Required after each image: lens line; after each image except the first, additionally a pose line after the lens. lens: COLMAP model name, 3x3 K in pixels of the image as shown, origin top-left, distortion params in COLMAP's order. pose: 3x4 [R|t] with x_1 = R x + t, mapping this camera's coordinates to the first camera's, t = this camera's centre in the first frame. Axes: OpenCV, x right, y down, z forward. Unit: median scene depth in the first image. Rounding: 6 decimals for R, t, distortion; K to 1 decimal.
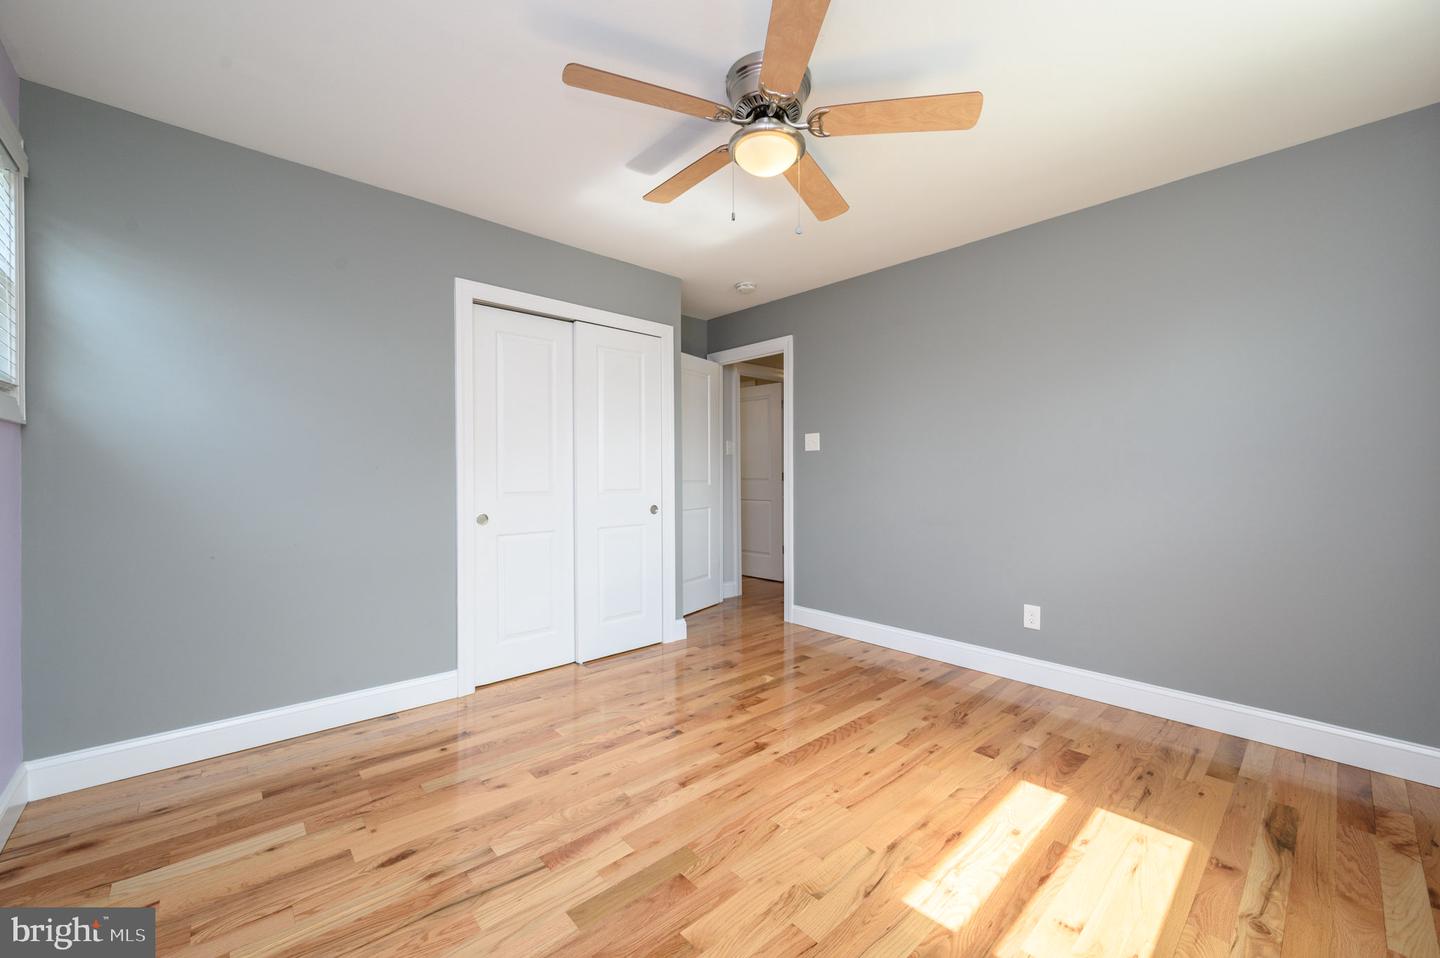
lens RADIAL K [[570.0, 0, 719.9], [0, 570.0, 475.3], [0, 0, 1]] dist [-0.004902, 0.000942]
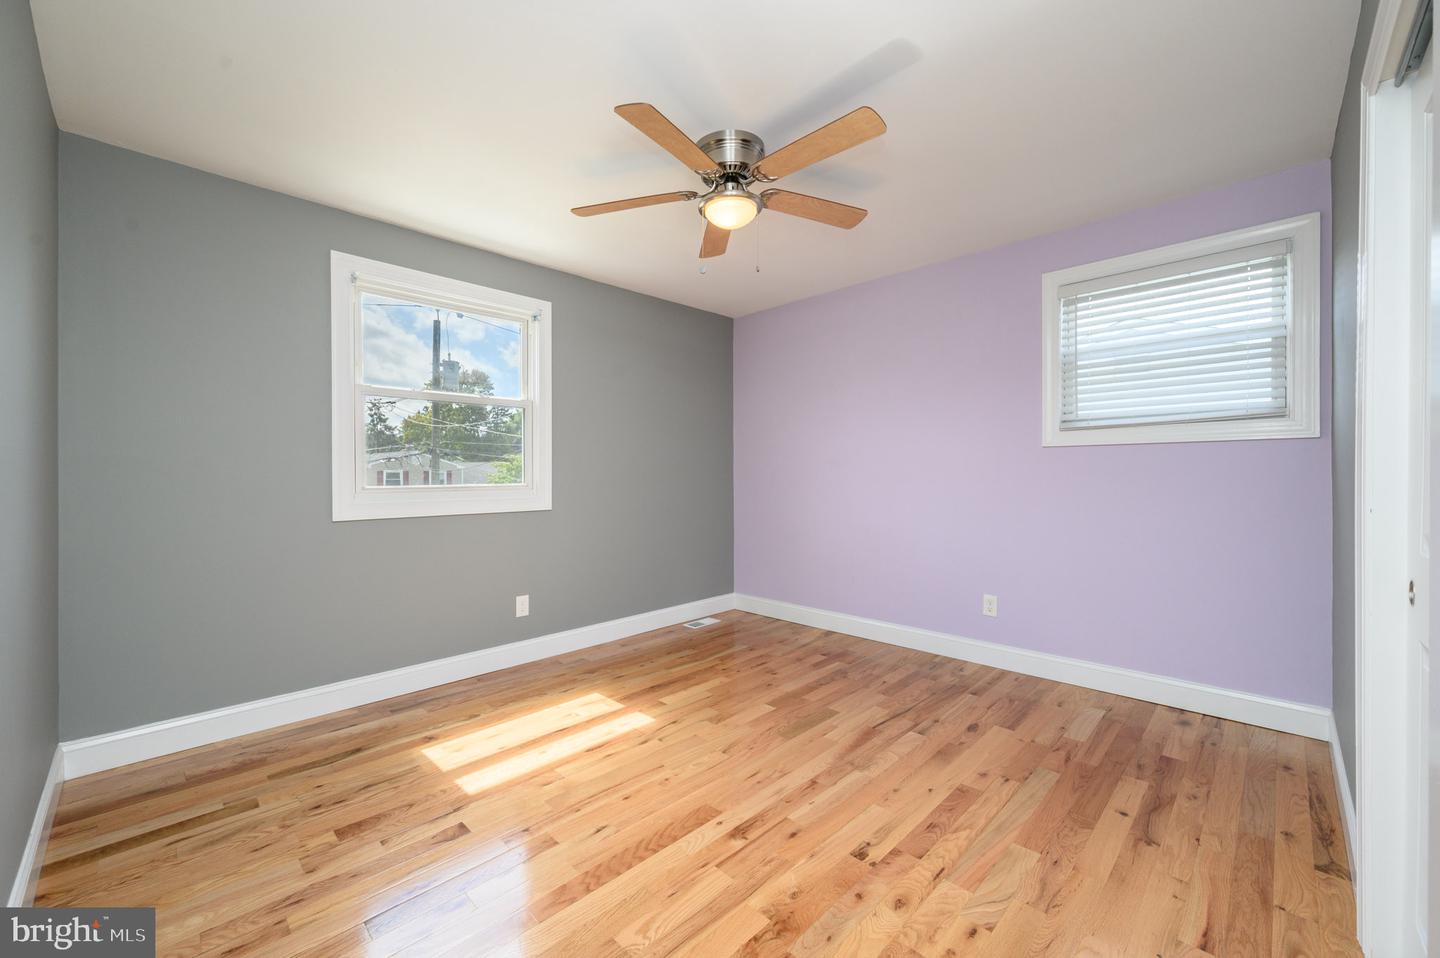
lens RADIAL K [[570.0, 0, 713.1], [0, 570.0, 477.6], [0, 0, 1]] dist [-0.004902, 0.000942]
pose [[-0.999065, 0.004791, -0.042964, 0.150684], [0.004111, 0.999865, 0.015887, -0.021341], [0.043034, 0.015695, -0.998950, 1.931107]]
